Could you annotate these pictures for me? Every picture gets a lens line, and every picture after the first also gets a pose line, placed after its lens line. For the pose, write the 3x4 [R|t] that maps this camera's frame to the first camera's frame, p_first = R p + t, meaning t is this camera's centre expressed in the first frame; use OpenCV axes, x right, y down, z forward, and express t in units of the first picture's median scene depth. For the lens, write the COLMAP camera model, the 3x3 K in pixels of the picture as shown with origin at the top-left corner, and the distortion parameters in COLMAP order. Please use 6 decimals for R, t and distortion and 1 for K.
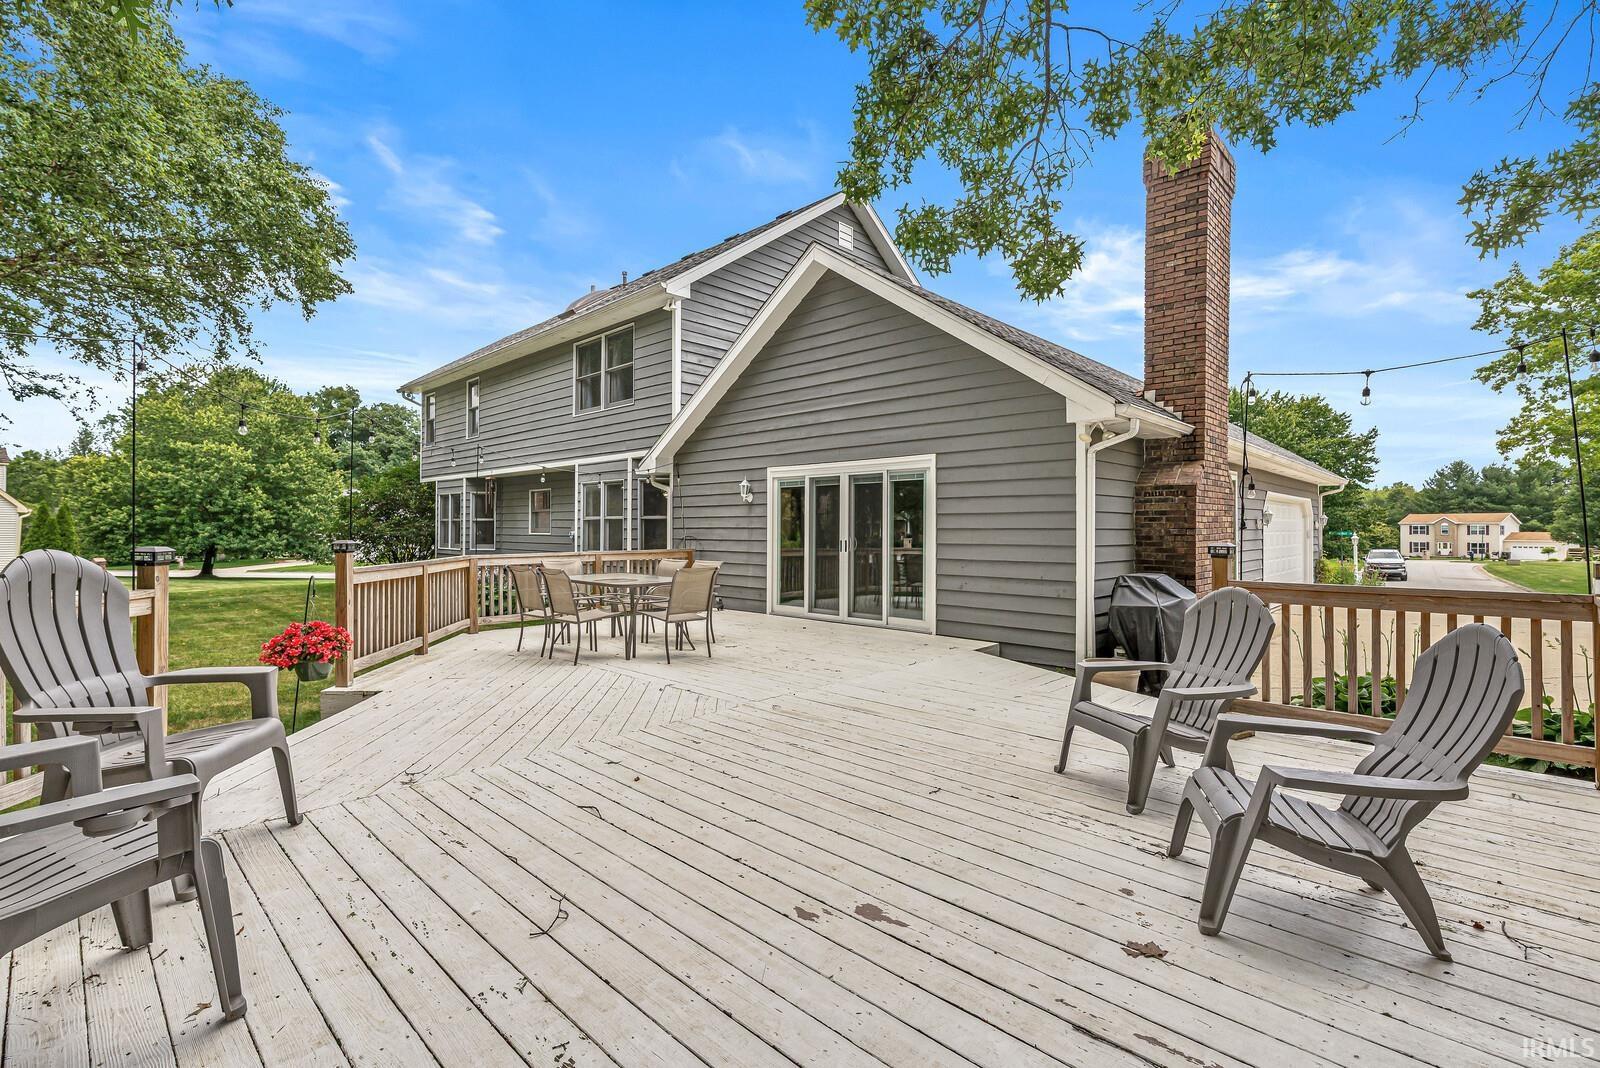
lens RADIAL K [[717.2, 0, 800.0], [0, 717.2, 534.0], [0, 0, 1]] dist [-0.000750, -0.000170]
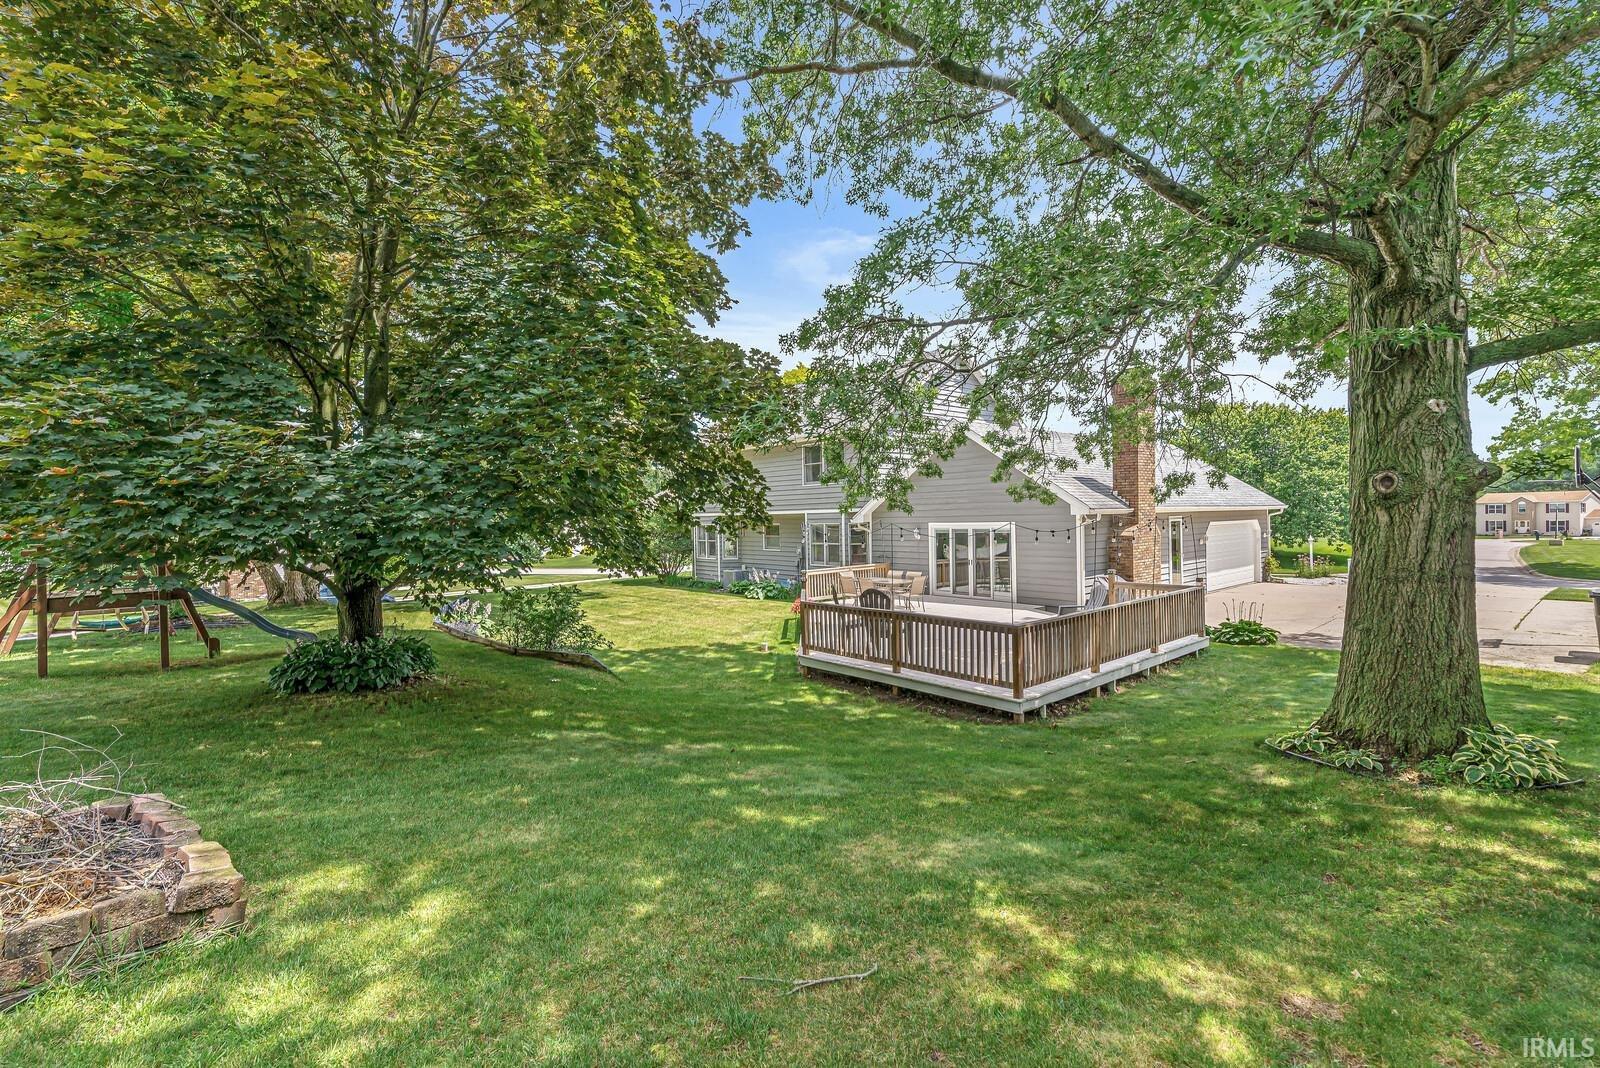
lens RADIAL K [[700.3, 0, 800.0], [0, 700.3, 534.0], [0, 0, 1]] dist [0.001079, 0.000175]
pose [[0.994170, -0.023260, -0.105288, -0.133870], [0.025039, 0.999565, 0.015597, -0.068621], [0.104879, -0.018143, 0.994319, -0.668192]]
